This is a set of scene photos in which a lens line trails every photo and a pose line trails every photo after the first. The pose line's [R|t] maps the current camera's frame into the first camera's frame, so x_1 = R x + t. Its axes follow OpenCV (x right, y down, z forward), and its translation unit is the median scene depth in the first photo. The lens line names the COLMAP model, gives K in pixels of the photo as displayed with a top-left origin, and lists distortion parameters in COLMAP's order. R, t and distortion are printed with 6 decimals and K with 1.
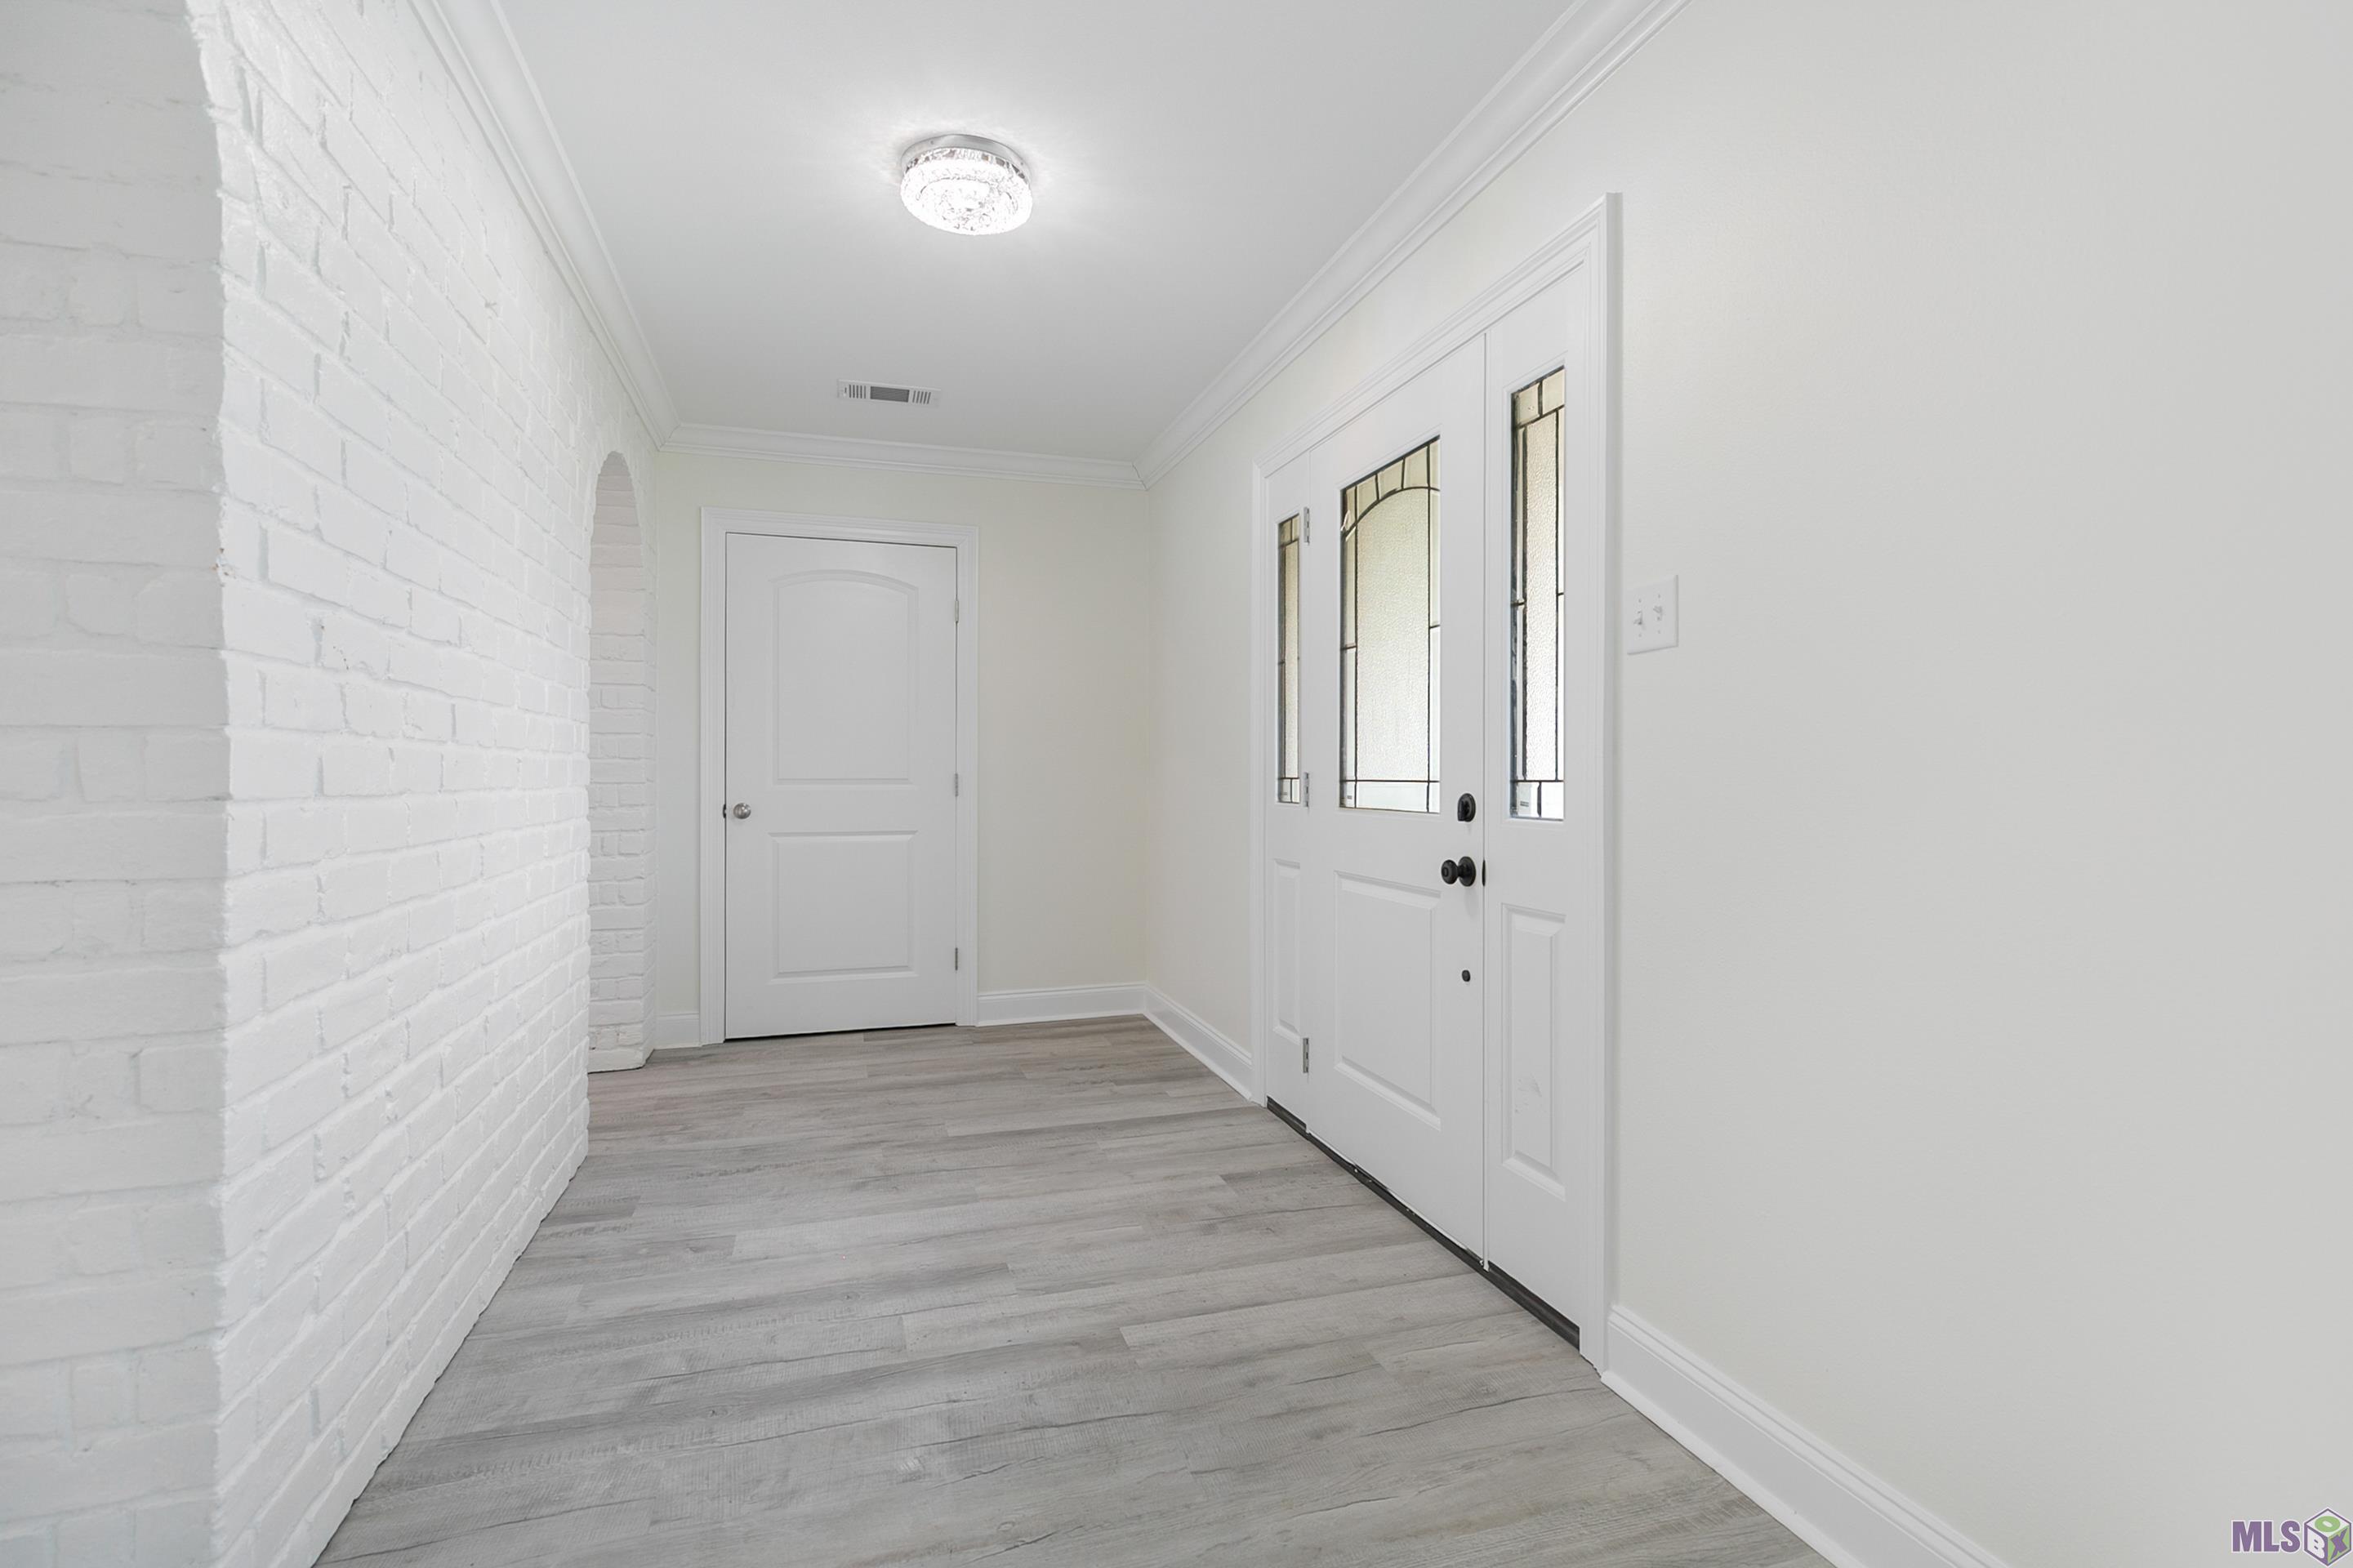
lens RADIAL K [[1077.8, 0, 1177.3], [0, 1077.8, 776.3], [0, 0, 1]] dist [0.007246, -0.000222]
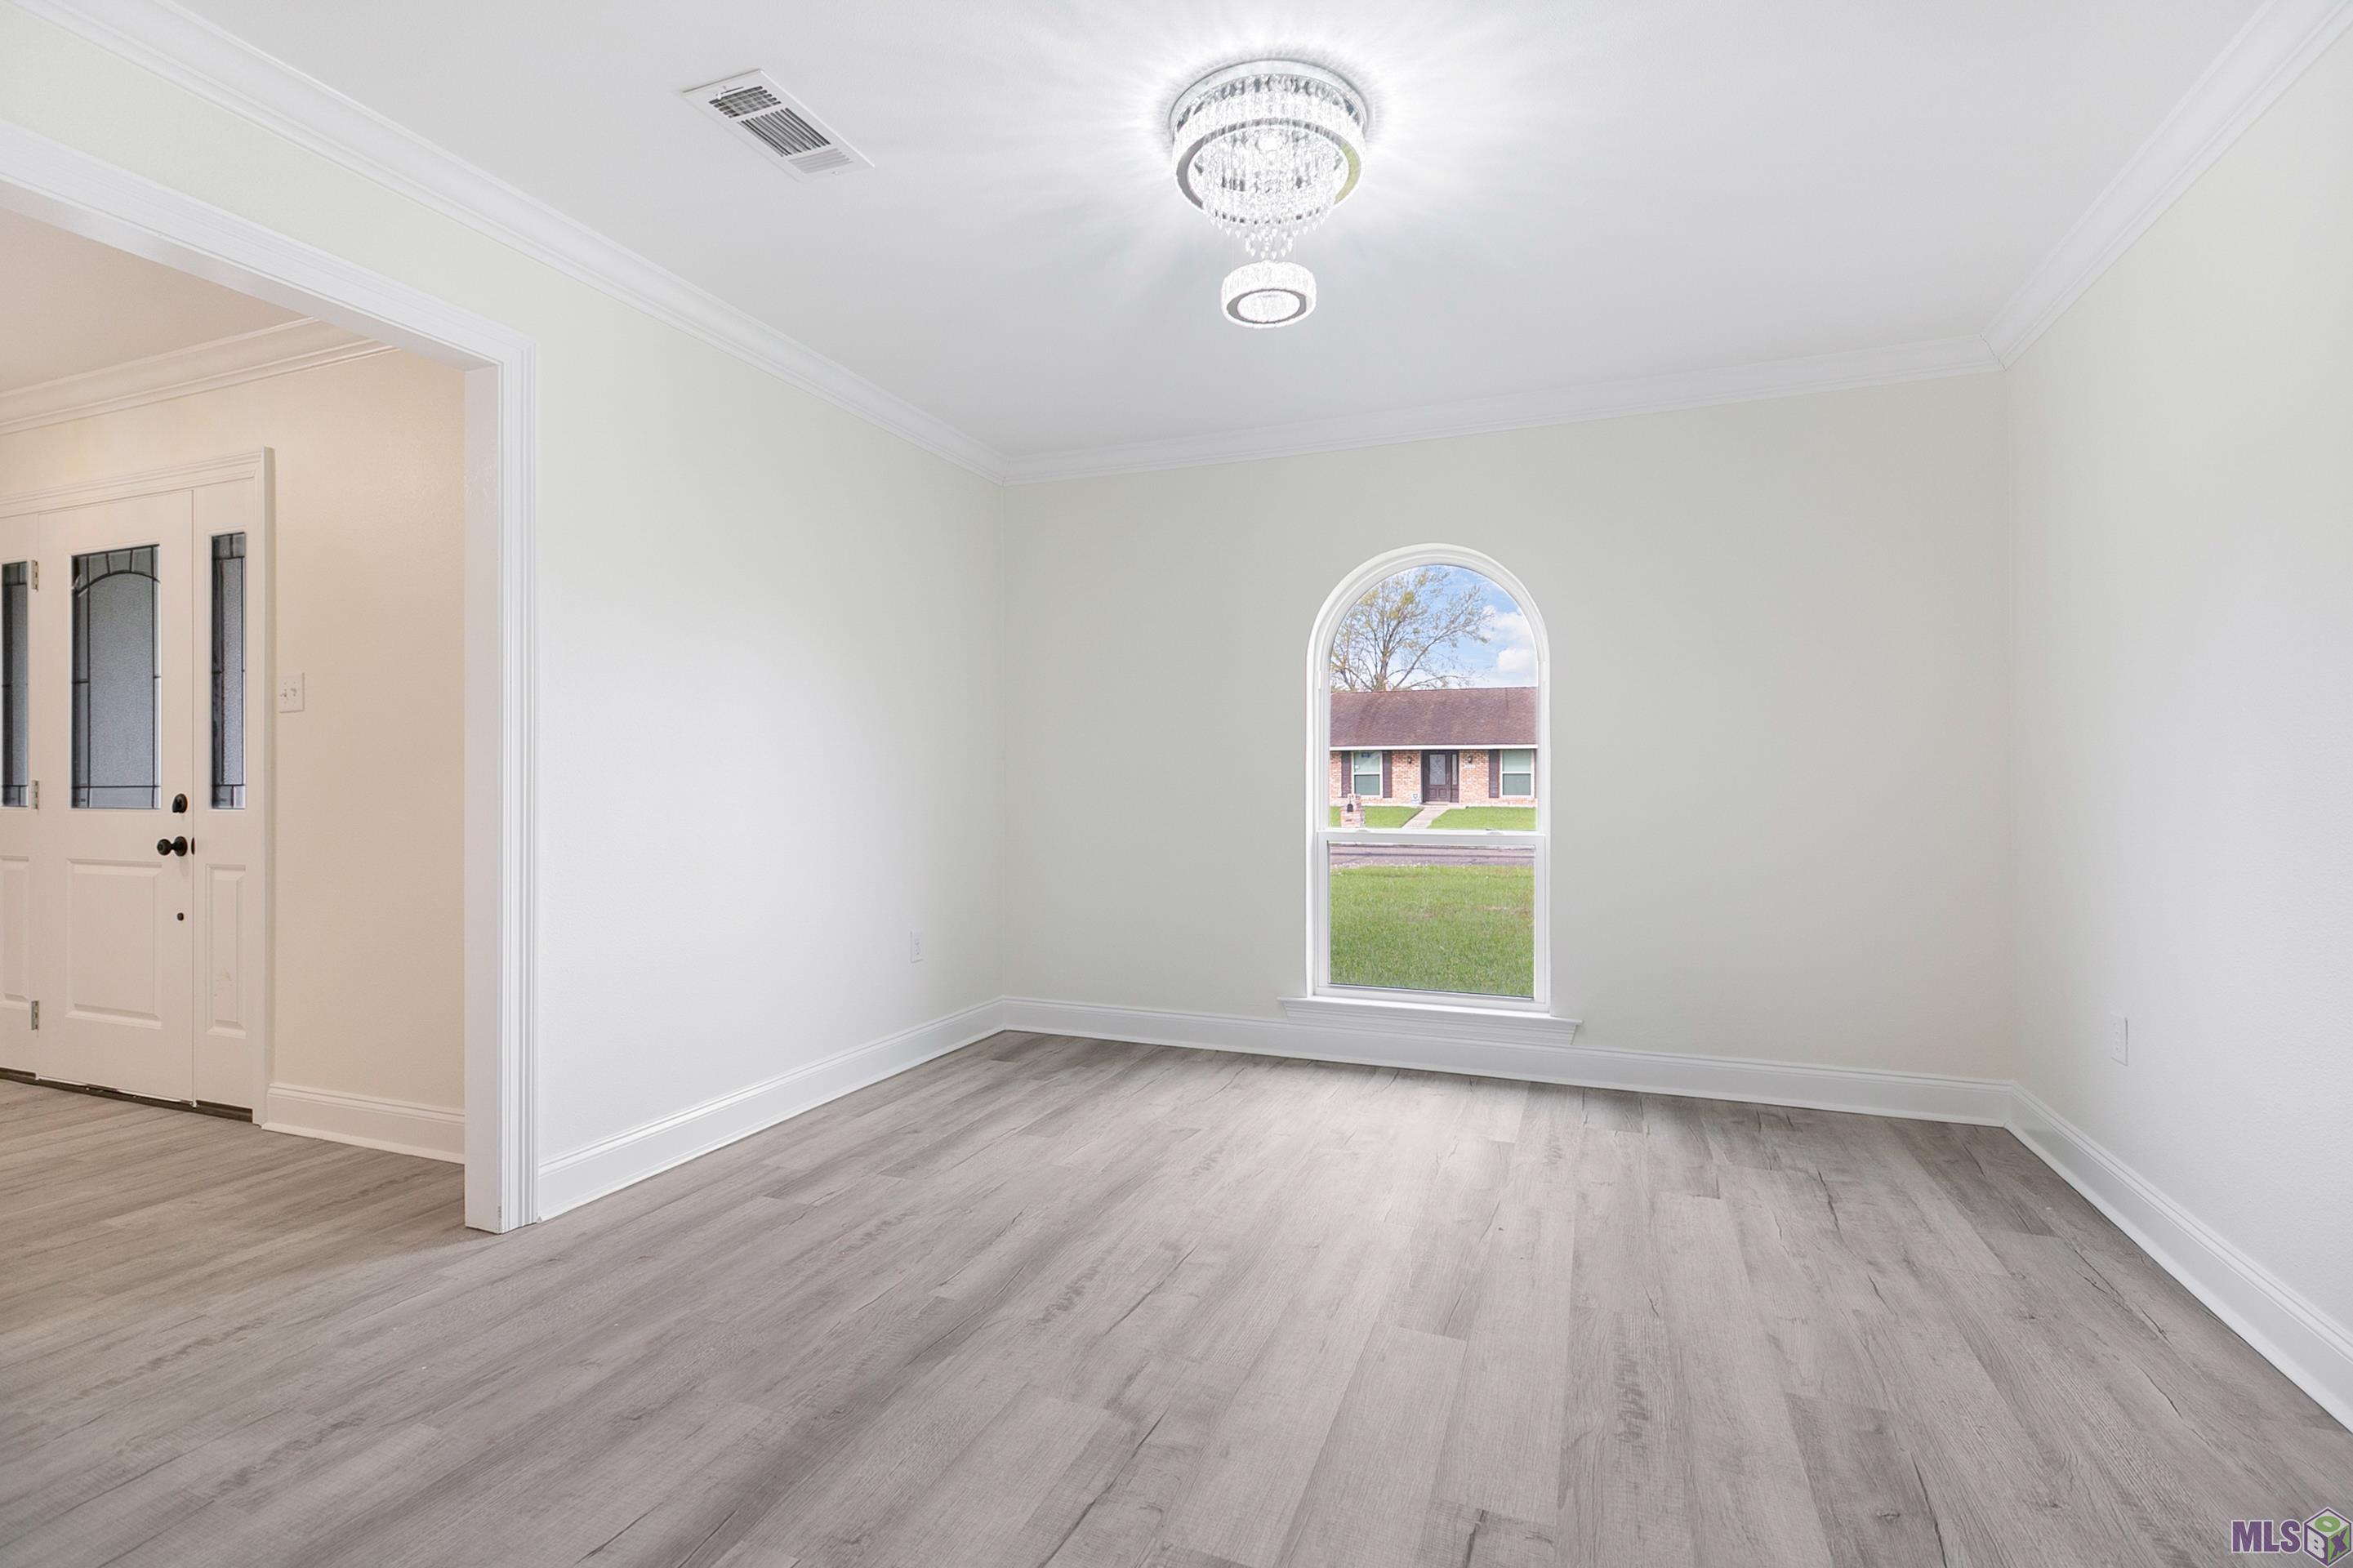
lens RADIAL K [[1077.8, 0, 1178.9], [0, 1077.8, 776.9], [0, 0, 1]] dist [0.007246, -0.000222]
pose [[0.626956, -0.000045, 0.779055, -0.032738], [0.005853, 0.999972, -0.004653, 0.007488], [-0.779033, 0.007476, 0.626939, -0.992250]]
